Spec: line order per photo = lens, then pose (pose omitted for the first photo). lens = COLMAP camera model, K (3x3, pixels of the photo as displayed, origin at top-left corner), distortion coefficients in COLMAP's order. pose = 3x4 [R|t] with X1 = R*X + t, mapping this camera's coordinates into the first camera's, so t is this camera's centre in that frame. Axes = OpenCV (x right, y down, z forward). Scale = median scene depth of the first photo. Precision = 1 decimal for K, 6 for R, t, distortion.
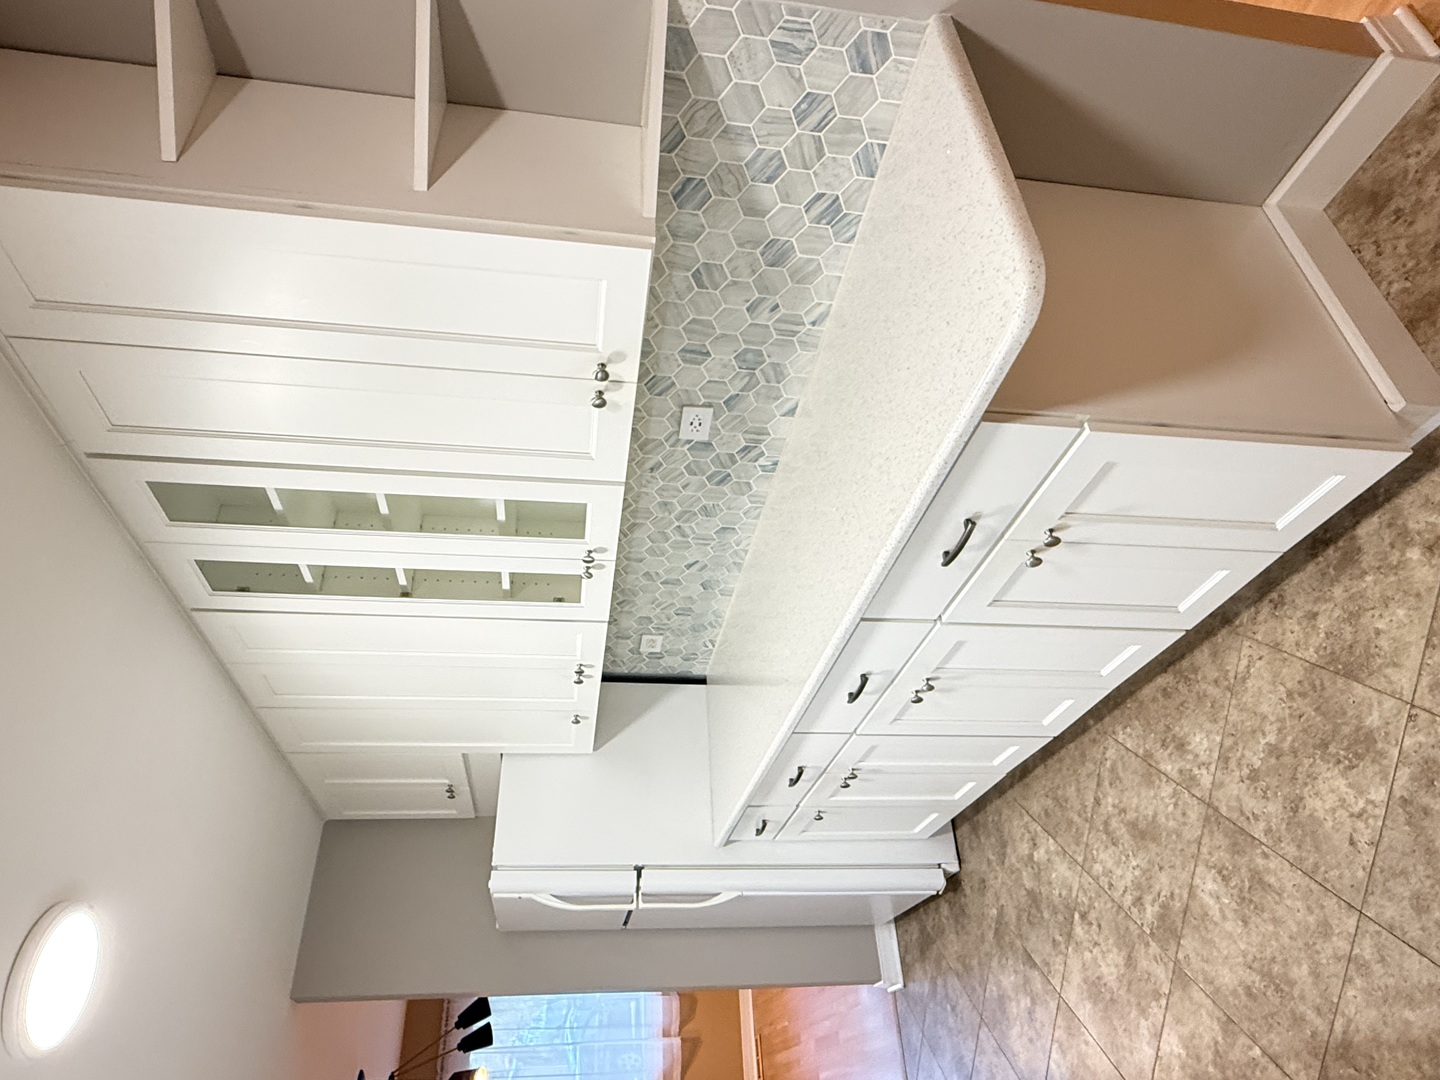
lens RADIAL K [[888.8, 0, 720.4], [0, 888.8, 532.0], [0, 0, 1]] dist [0.006755, -0.002020]
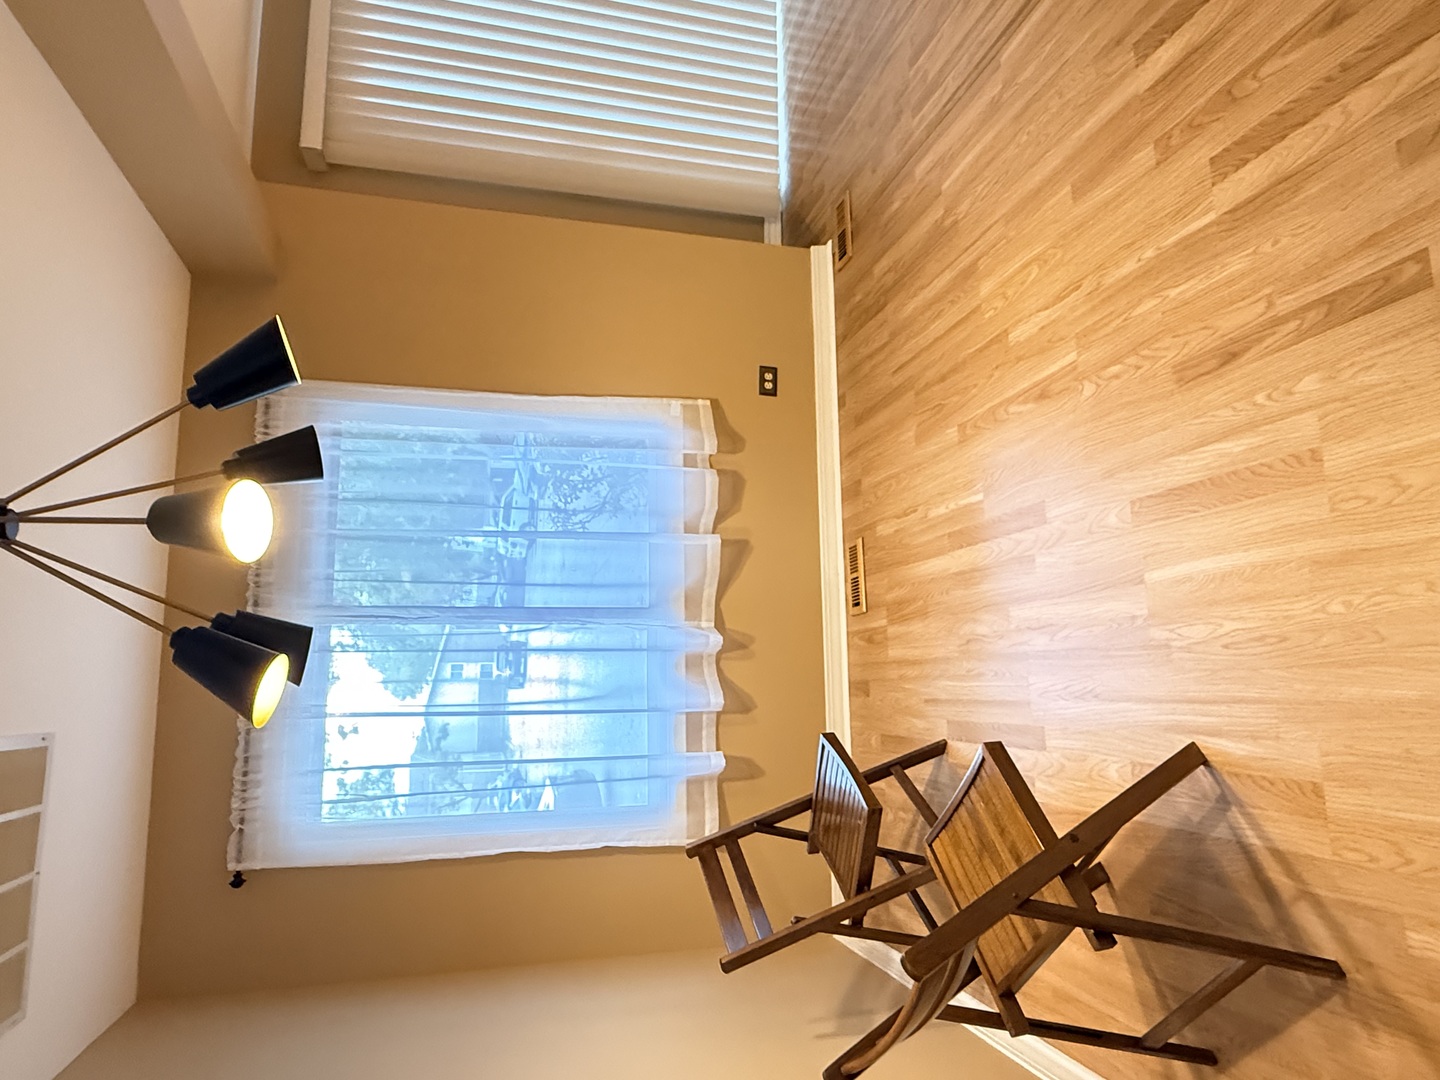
lens RADIAL K [[888.8, 0, 725.5], [0, 888.8, 541.1], [0, 0, 1]] dist [0.006755, -0.002020]
pose [[0.995120, 0.051798, 0.083989, -0.271829], [-0.082662, 0.902419, 0.422856, 1.051257], [-0.053890, -0.427735, 0.902296, 1.558086]]
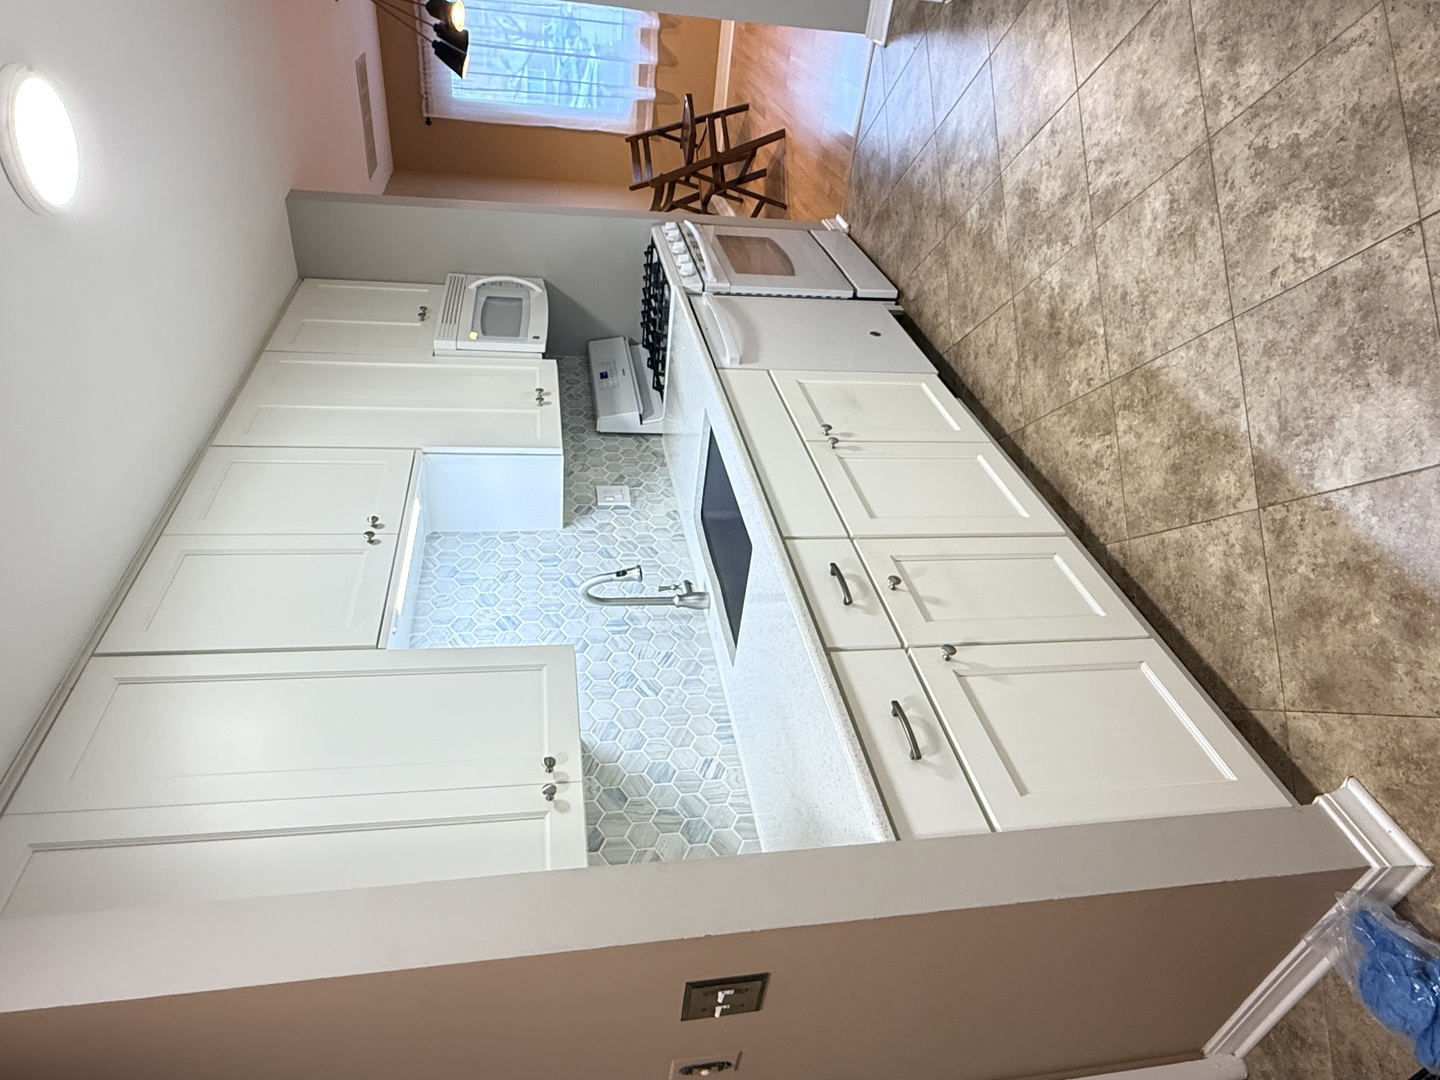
lens RADIAL K [[888.8, 0, 722.7], [0, 888.8, 535.3], [0, 0, 1]] dist [0.006755, -0.002020]
pose [[0.987562, 0.119952, 0.101655, -0.015694], [-0.136806, 0.336856, 0.931565, -0.401199], [0.077500, -0.933884, 0.349076, 0.246661]]
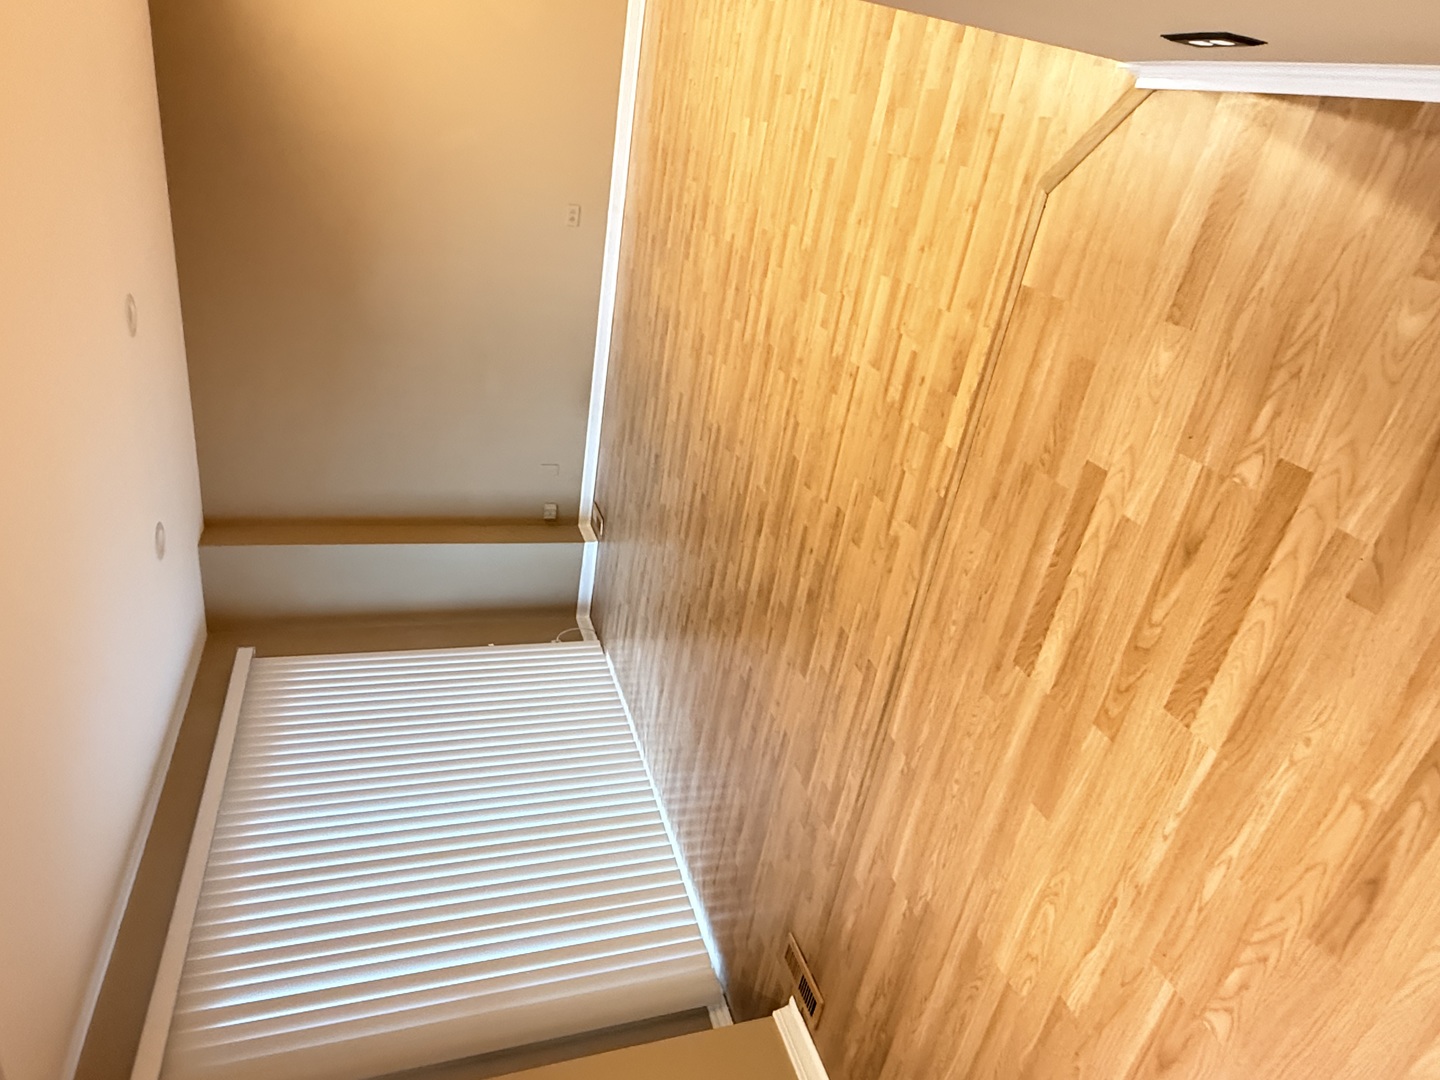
lens RADIAL K [[888.8, 0, 720.5], [0, 888.8, 541.7], [0, 0, 1]] dist [0.006755, -0.002020]
pose [[0.965323, -0.135807, 0.222954, -0.288879], [0.219383, 0.884921, -0.410836, 1.157426], [-0.141502, 0.445501, 0.884028, 1.773699]]
